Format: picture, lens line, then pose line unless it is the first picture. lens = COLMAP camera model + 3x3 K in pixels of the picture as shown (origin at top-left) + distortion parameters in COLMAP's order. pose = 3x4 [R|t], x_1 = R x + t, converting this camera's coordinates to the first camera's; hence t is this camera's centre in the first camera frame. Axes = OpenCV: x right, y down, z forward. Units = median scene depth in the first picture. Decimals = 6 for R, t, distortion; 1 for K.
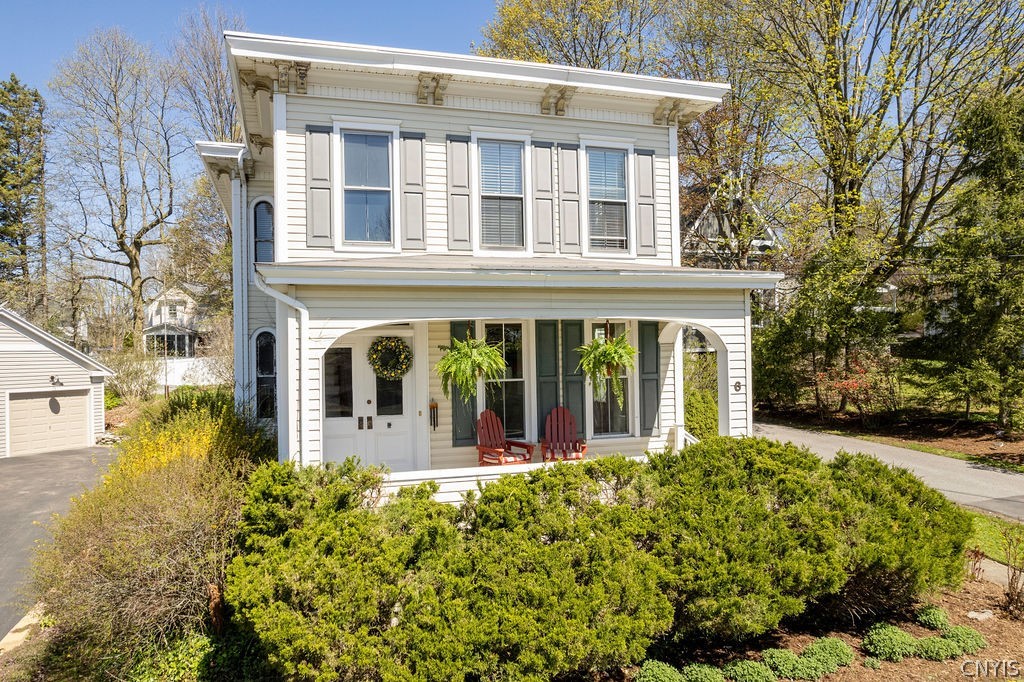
lens RADIAL K [[691.8, 0, 492.9], [0, 691.8, 344.3], [0, 0, 1]] dist [-0.067444, 0.066487]
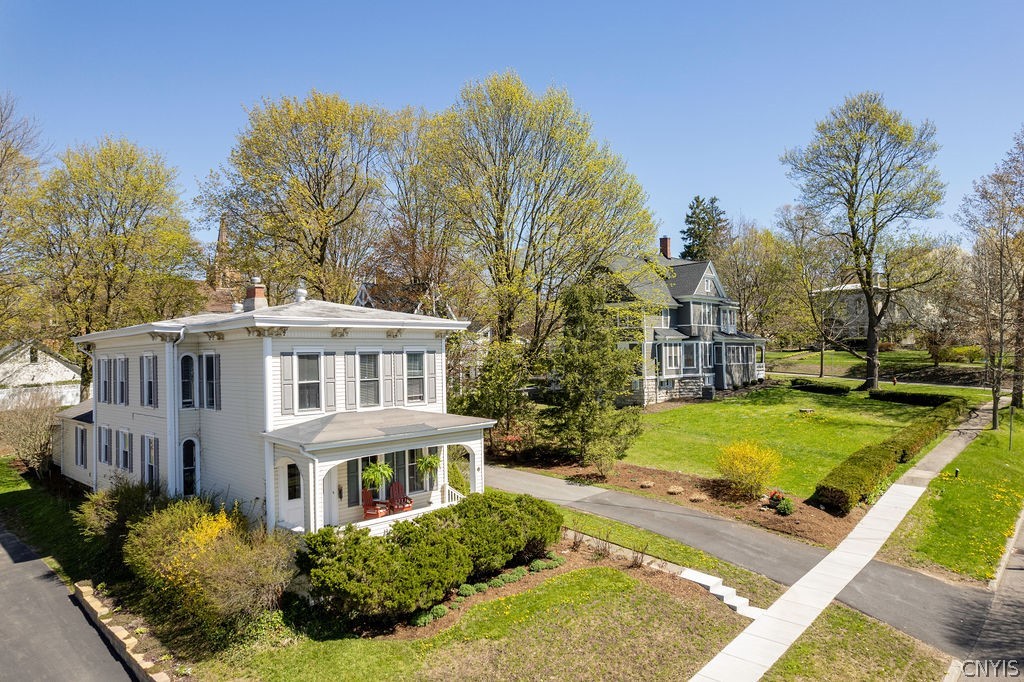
lens RADIAL K [[651.6, 0, 512.0], [0, 651.6, 341.0], [0, 0, 1]] dist [-0.051489, 0.001340]
pose [[0.871469, 0.011912, 0.490305, -0.584744], [-0.001611, 0.999769, -0.021425, -0.302604], [-0.490447, 0.017881, 0.871287, -0.910389]]
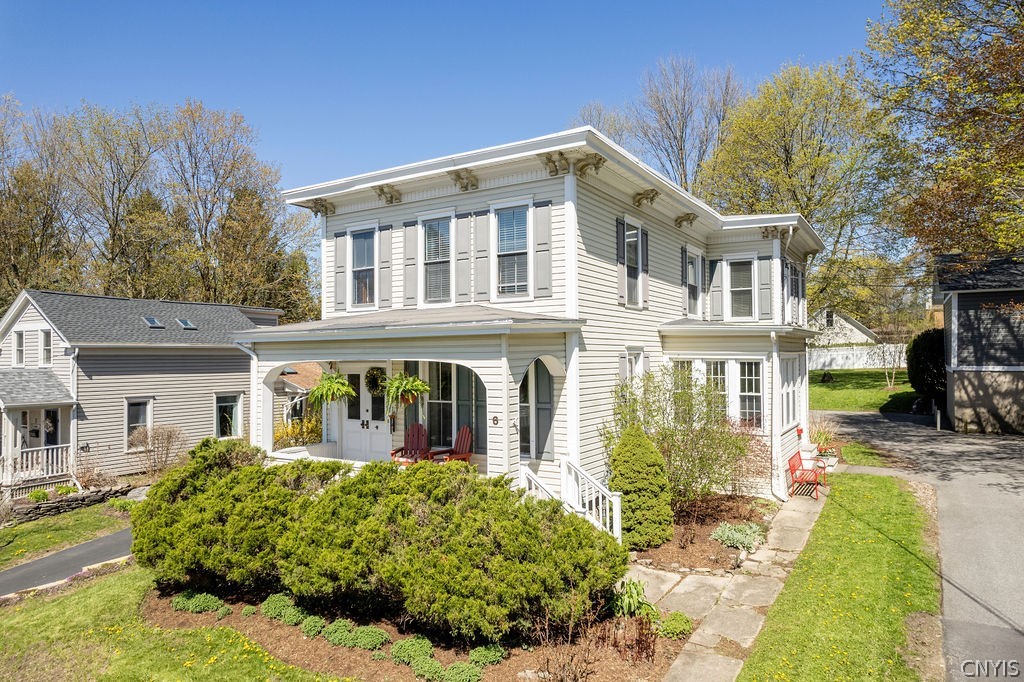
lens RADIAL K [[666.9, 0, 512.0], [0, 666.9, 341.0], [0, 0, 1]] dist [-0.040482, 0.002959]
pose [[0.663167, -0.007157, -0.748438, 1.108059], [0.005269, 0.999974, -0.004893, -0.058666], [0.748453, -0.000699, 0.663187, 0.277144]]
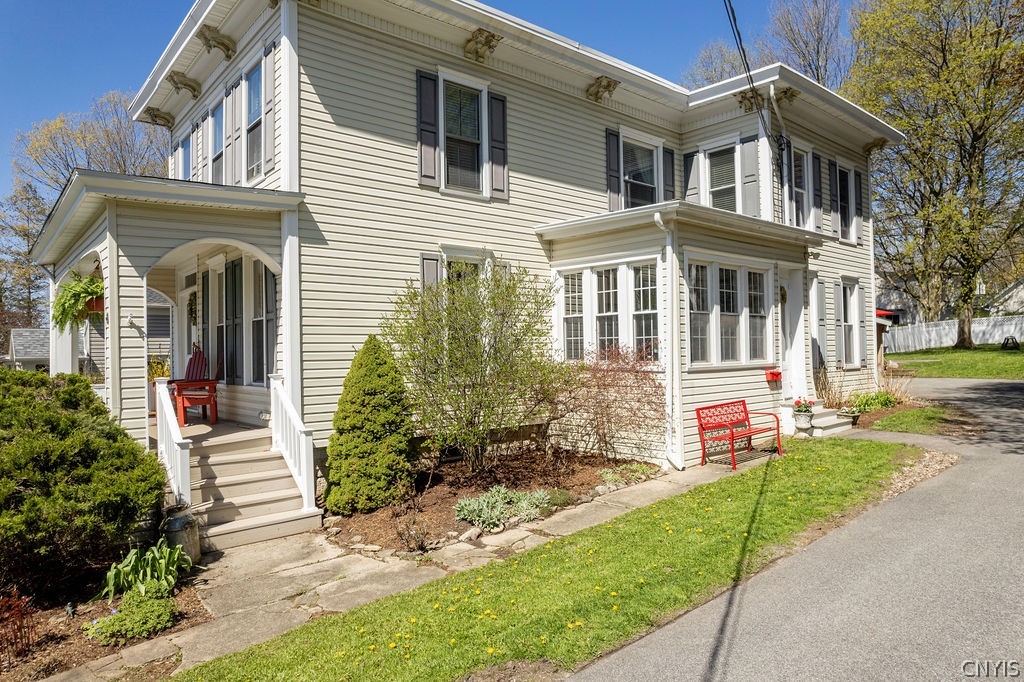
lens RADIAL K [[651.6, 0, 512.0], [0, 651.6, 341.0], [0, 0, 1]] dist [-0.051489, 0.001340]
pose [[0.400094, -0.004492, -0.916463, 1.178868], [0.020023, 0.999792, 0.003841, 0.088900], [0.916255, -0.019887, 0.400101, 1.059277]]
